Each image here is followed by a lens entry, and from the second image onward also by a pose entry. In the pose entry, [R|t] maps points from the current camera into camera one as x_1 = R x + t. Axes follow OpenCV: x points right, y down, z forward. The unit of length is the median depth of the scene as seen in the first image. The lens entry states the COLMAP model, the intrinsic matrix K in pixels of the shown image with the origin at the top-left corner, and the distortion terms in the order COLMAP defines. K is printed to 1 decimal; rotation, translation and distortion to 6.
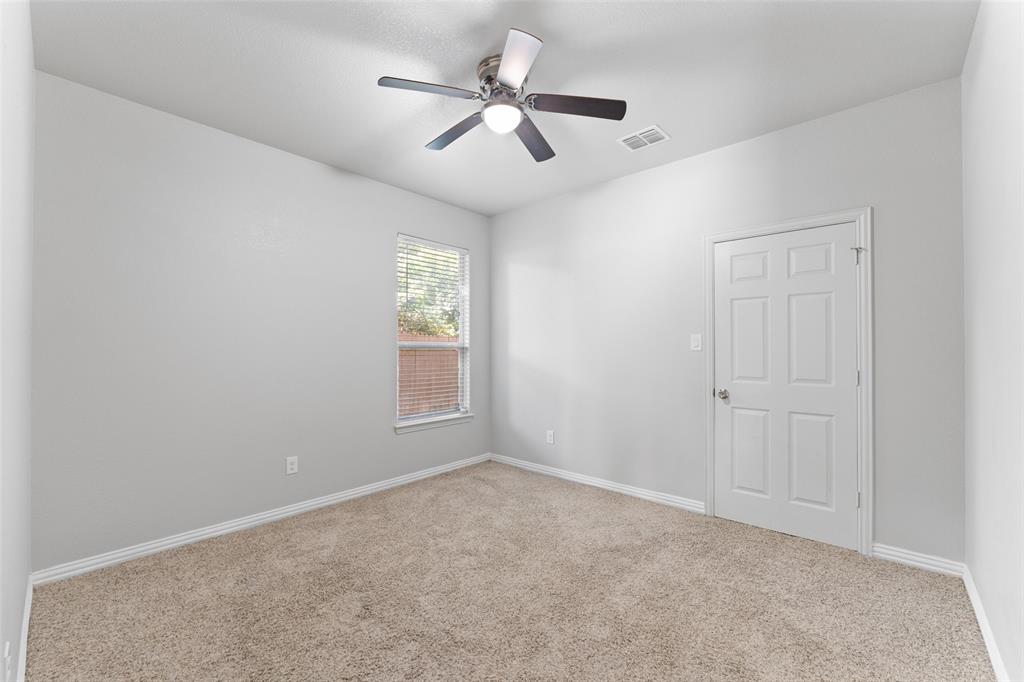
lens RADIAL K [[410.8, 0, 508.6], [0, 410.8, 338.8], [0, 0, 1]] dist [0.001244, 0.000725]
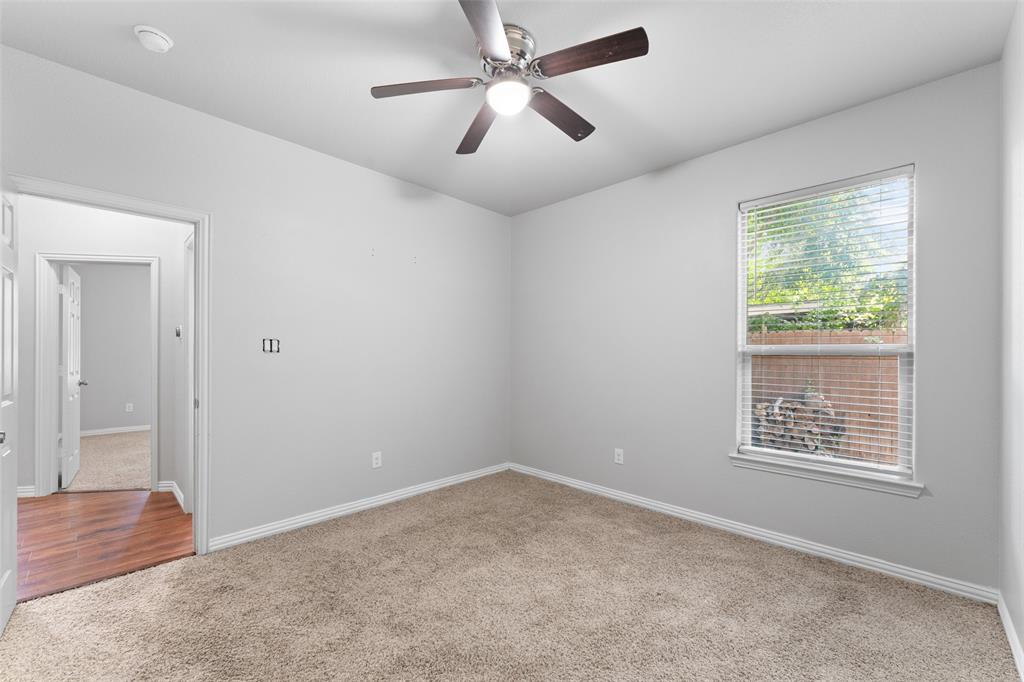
lens RADIAL K [[413.4, 0, 507.1], [0, 413.4, 344.1], [0, 0, 1]] dist [-0.002983, -0.000004]
pose [[-0.027850, -0.020984, -0.999392, 0.587767], [0.016487, 0.999634, -0.021448, 0.016338], [0.999476, -0.017074, -0.027493, 0.680041]]
